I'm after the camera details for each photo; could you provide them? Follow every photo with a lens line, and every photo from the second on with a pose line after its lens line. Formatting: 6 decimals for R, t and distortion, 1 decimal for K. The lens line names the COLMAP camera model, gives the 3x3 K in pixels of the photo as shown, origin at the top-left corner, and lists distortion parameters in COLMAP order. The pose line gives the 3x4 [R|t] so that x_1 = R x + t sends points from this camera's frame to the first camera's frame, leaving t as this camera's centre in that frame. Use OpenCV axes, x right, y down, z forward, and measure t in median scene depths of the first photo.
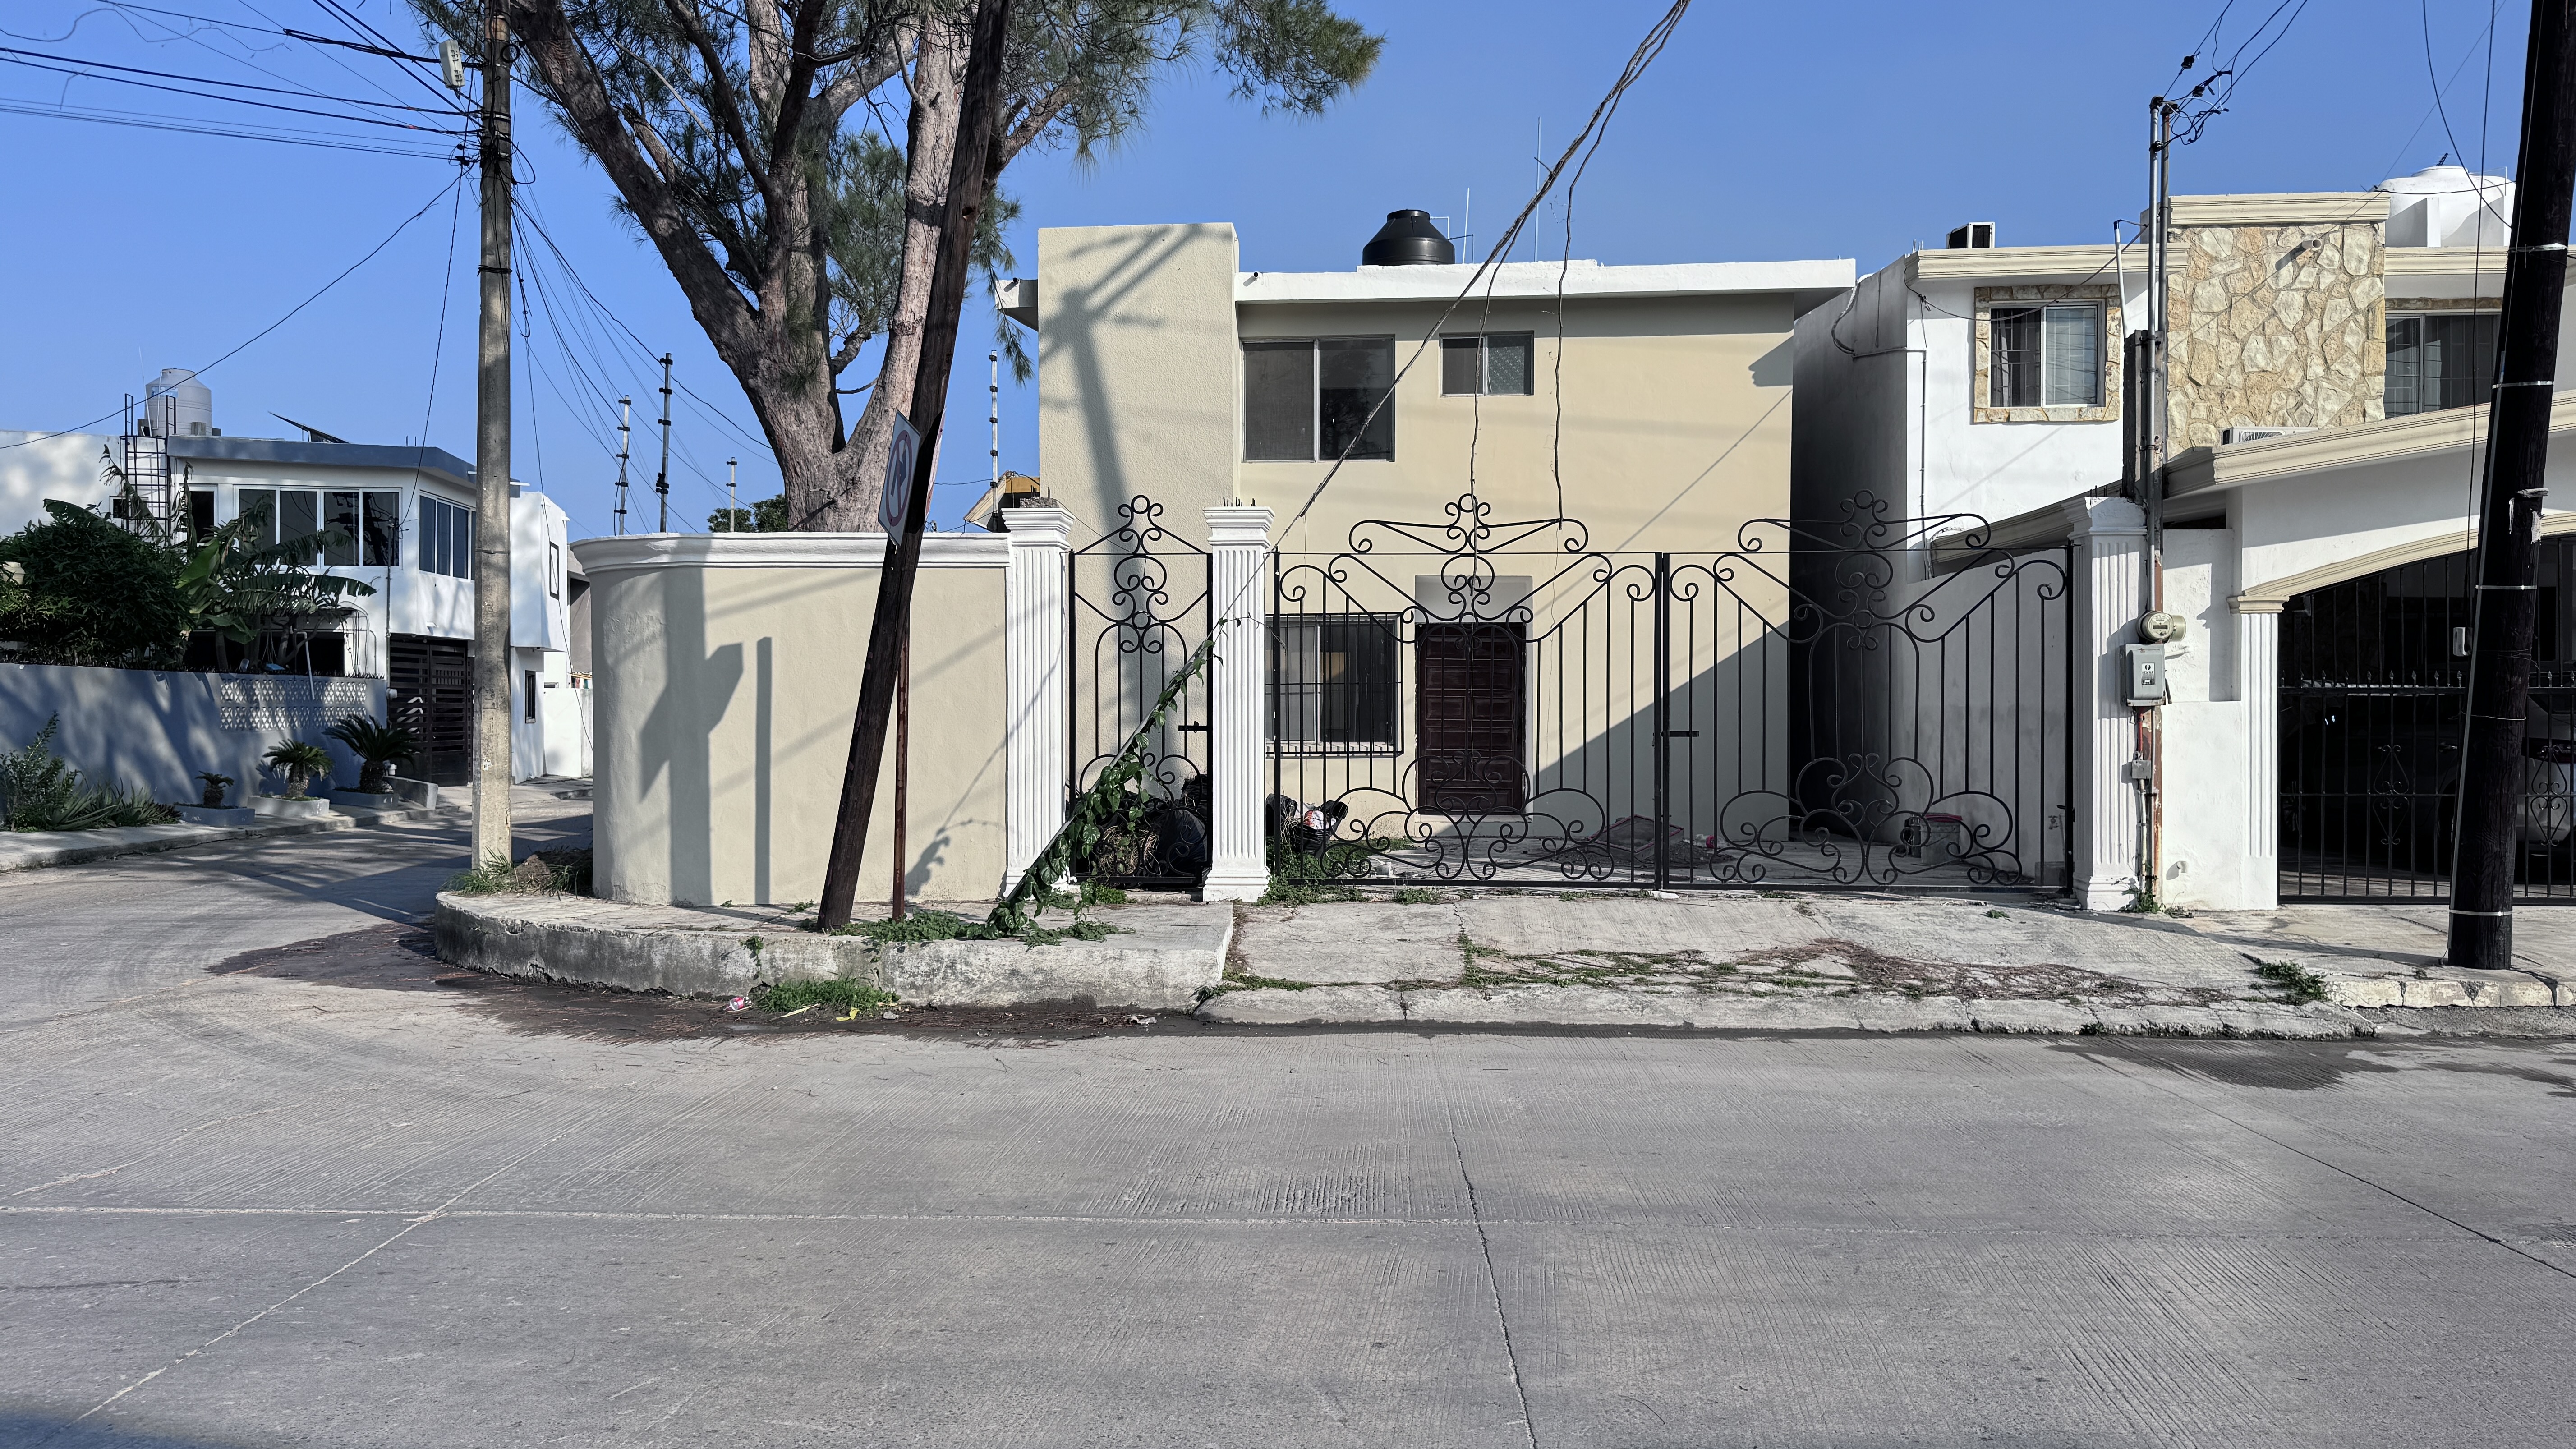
lens RADIAL K [[1764.8, 0, 1305.7], [0, 1764.8, 730.8], [0, 0, 1]] dist [0.114680, -0.190510]
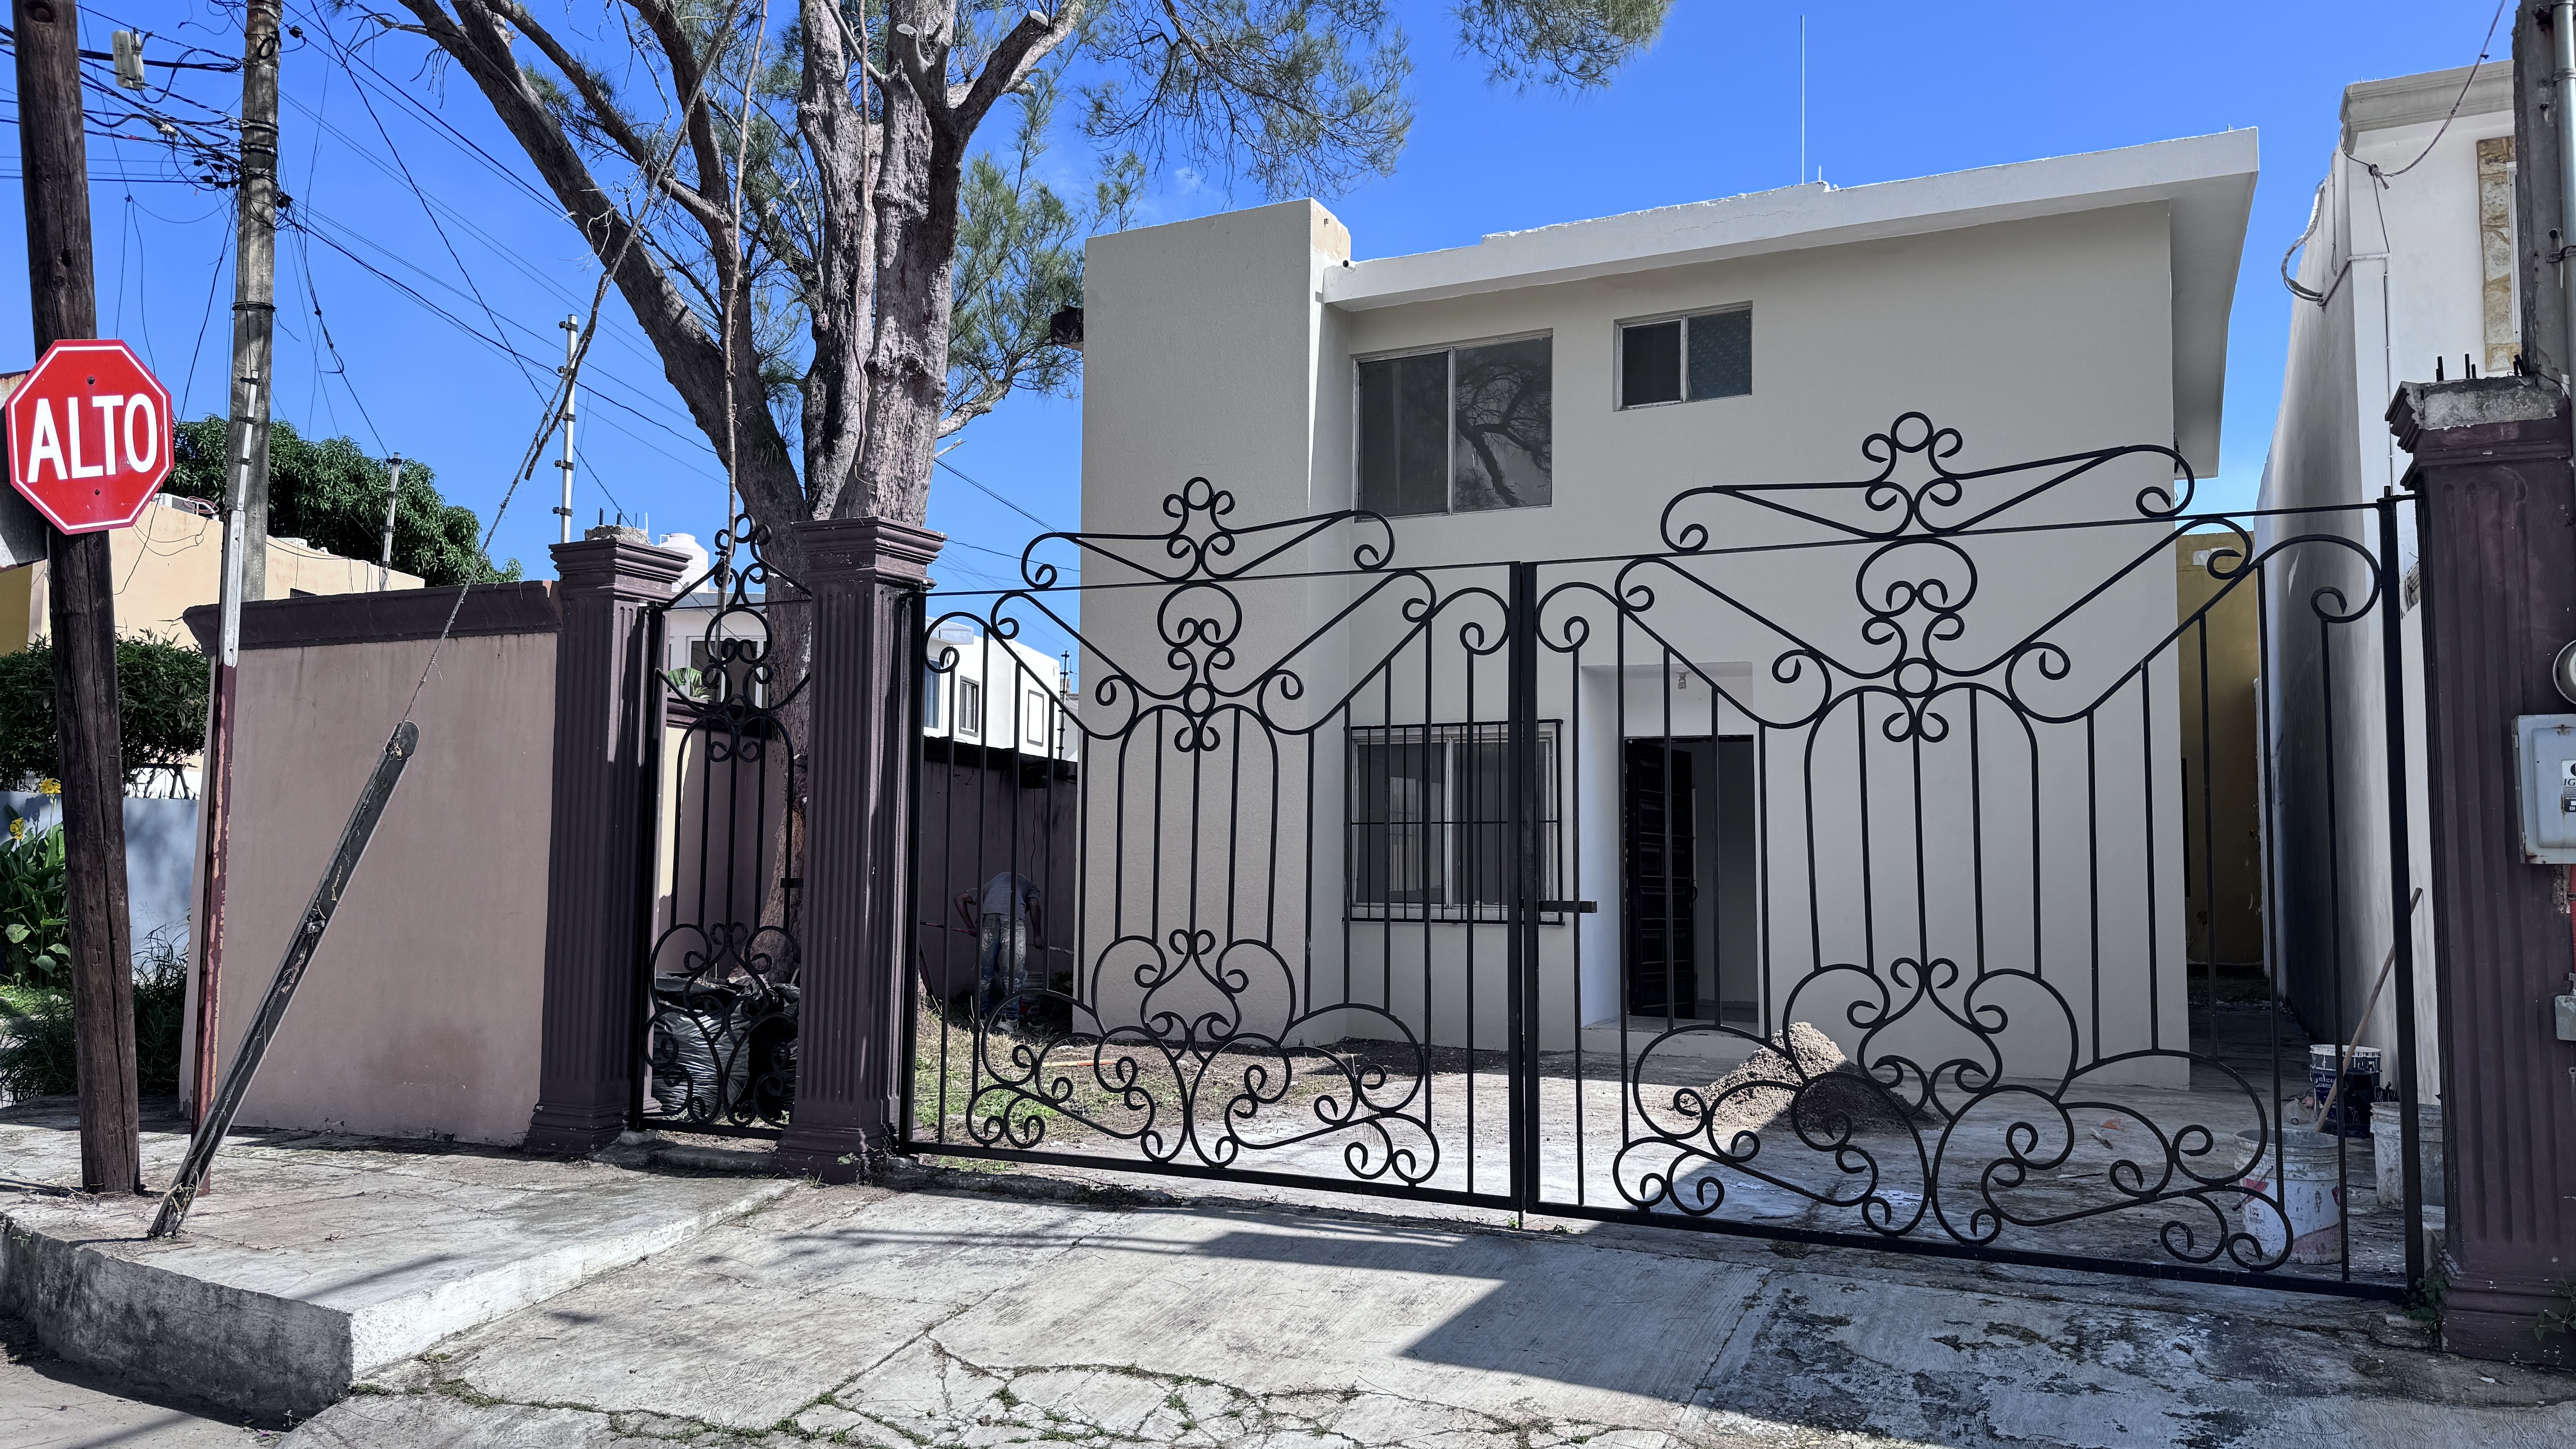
lens RADIAL K [[1786.1, 0, 1325.6], [0, 1786.1, 730.4], [0, 0, 1]] dist [0.035951, -0.000136]
pose [[0.930806, -0.016641, -0.365133, 0.335188], [-0.016487, 0.996035, -0.087423, -0.003072], [0.365140, 0.087394, 0.926841, 0.482429]]
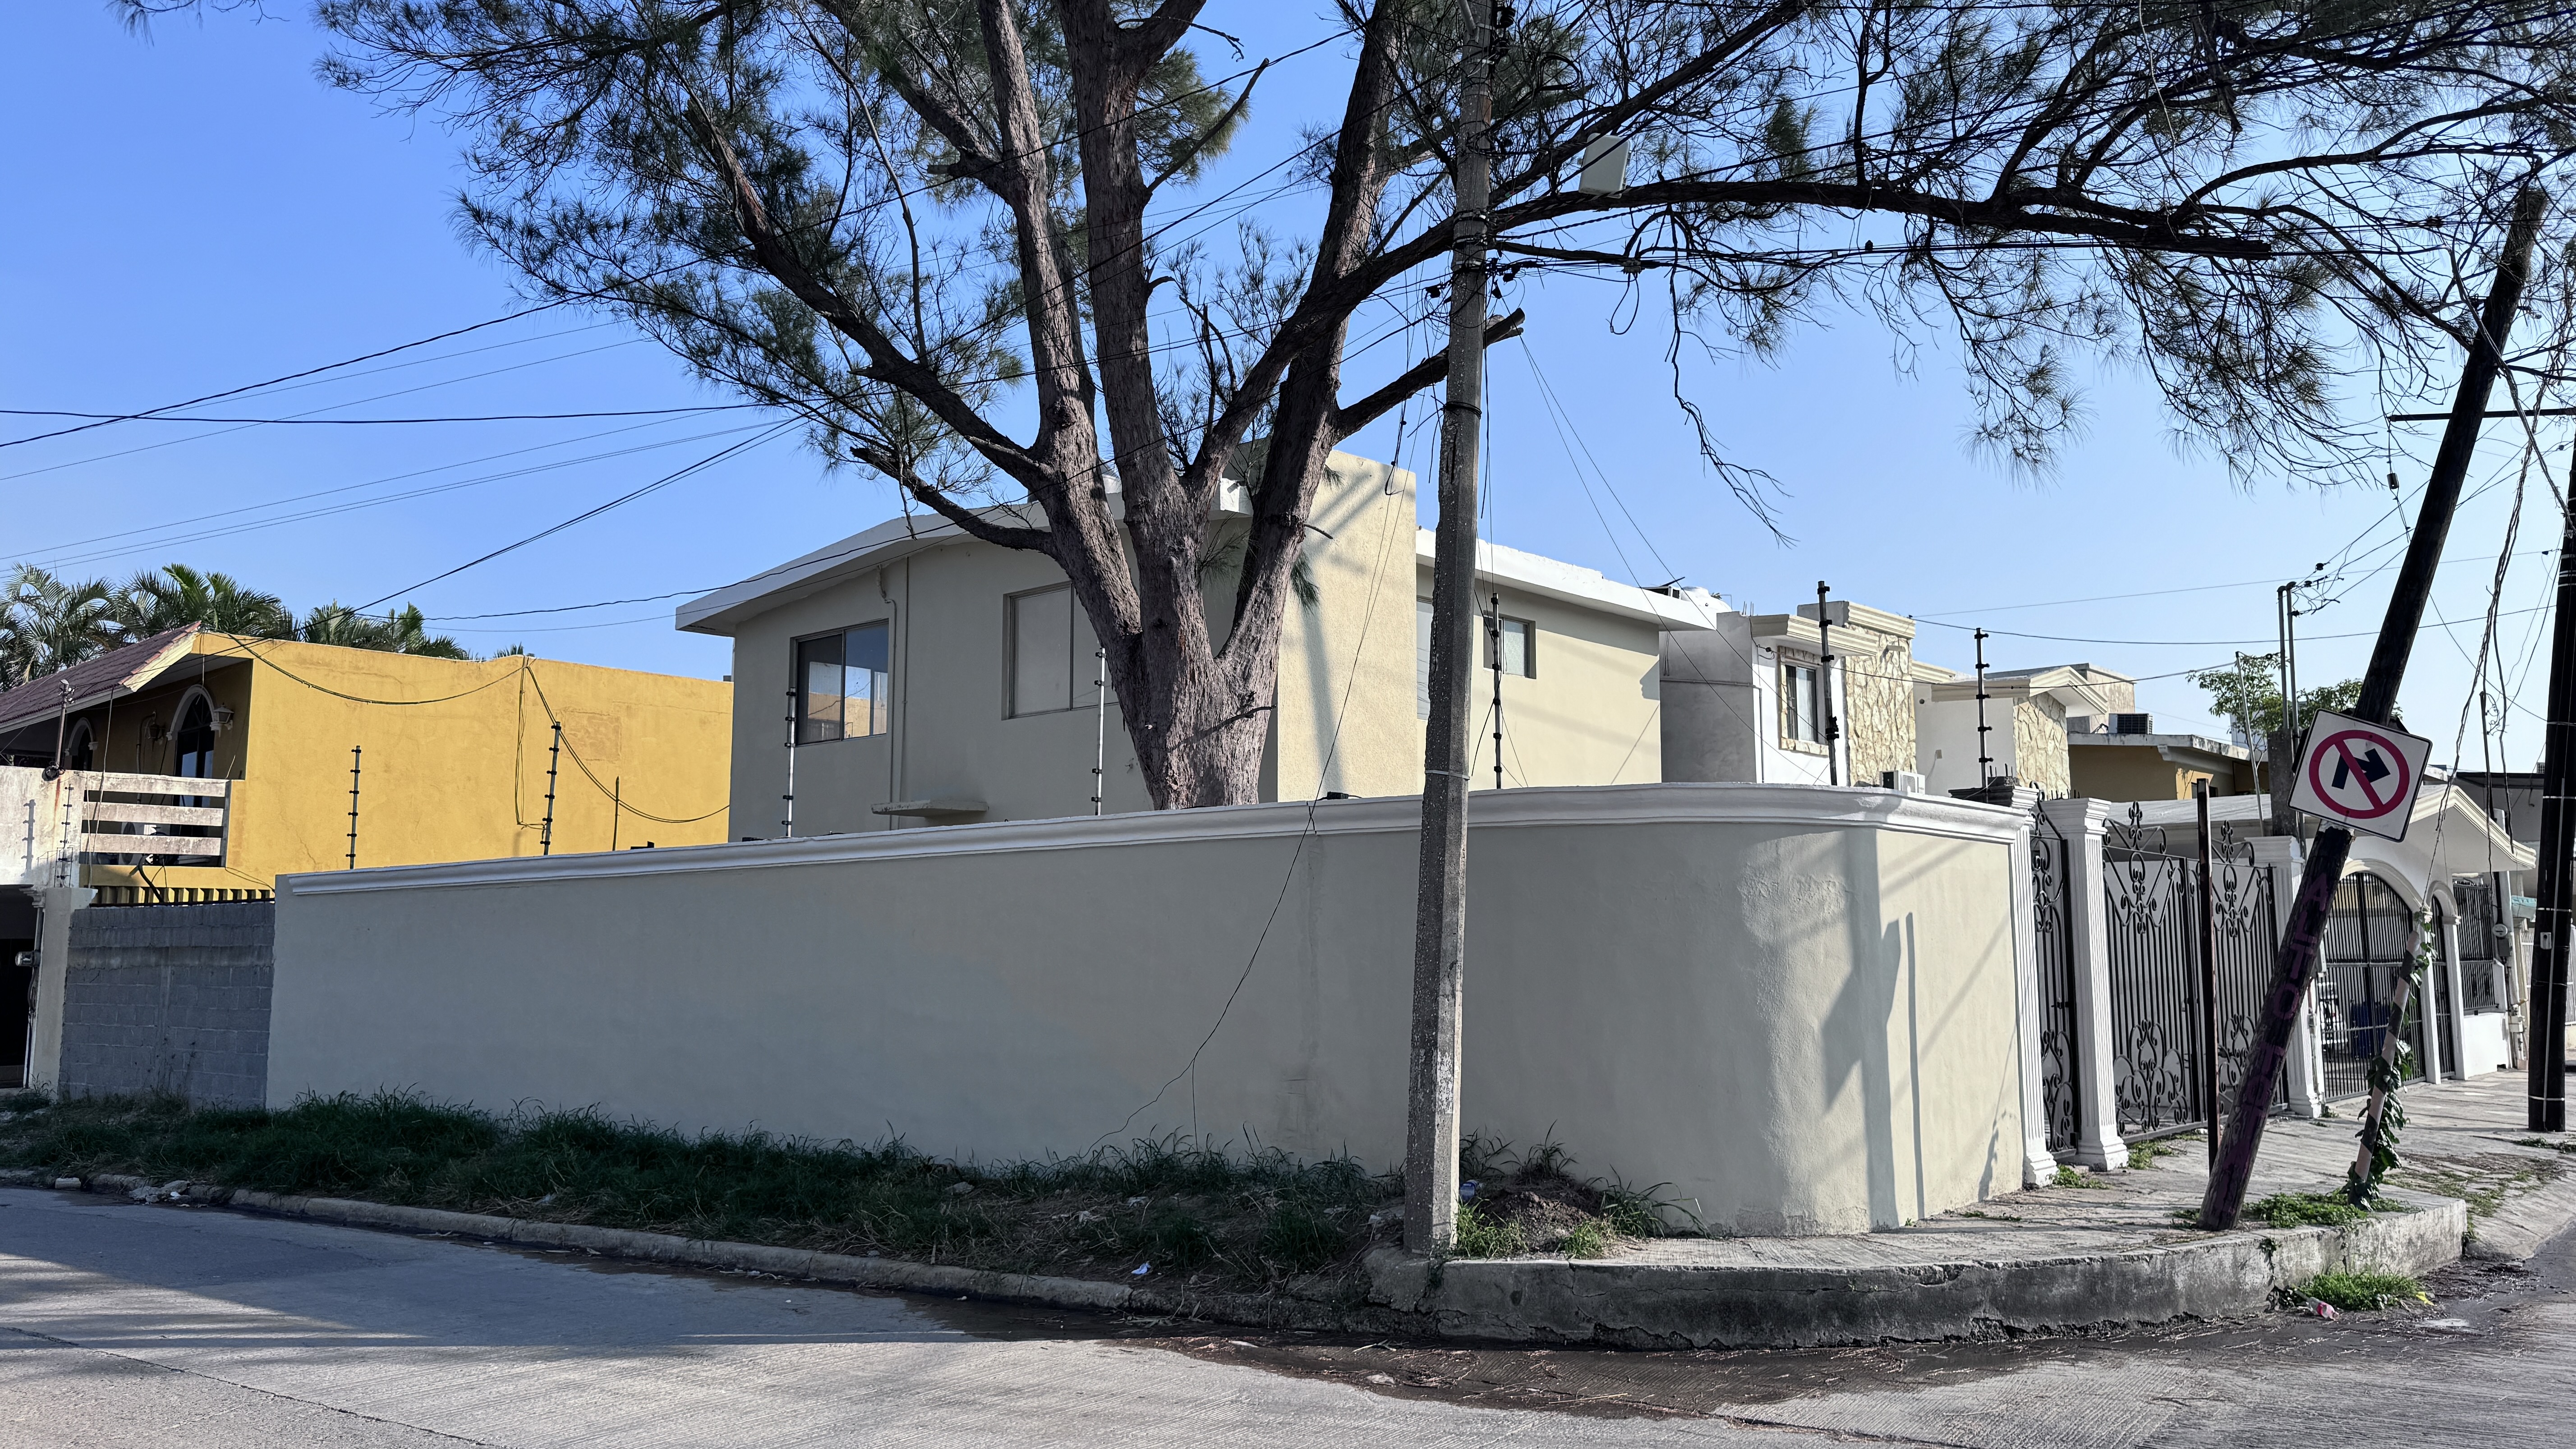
lens RADIAL K [[1862.8, 0, 1224.9], [0, 1862.8, 717.6], [0, 0, 1]] dist [0.005676, -0.000815]
pose [[0.642607, 0.099448, 0.759715, -1.244866], [0.012094, 0.990101, -0.139837, -0.022798], [-0.766101, 0.099048, 0.635043, 0.662565]]
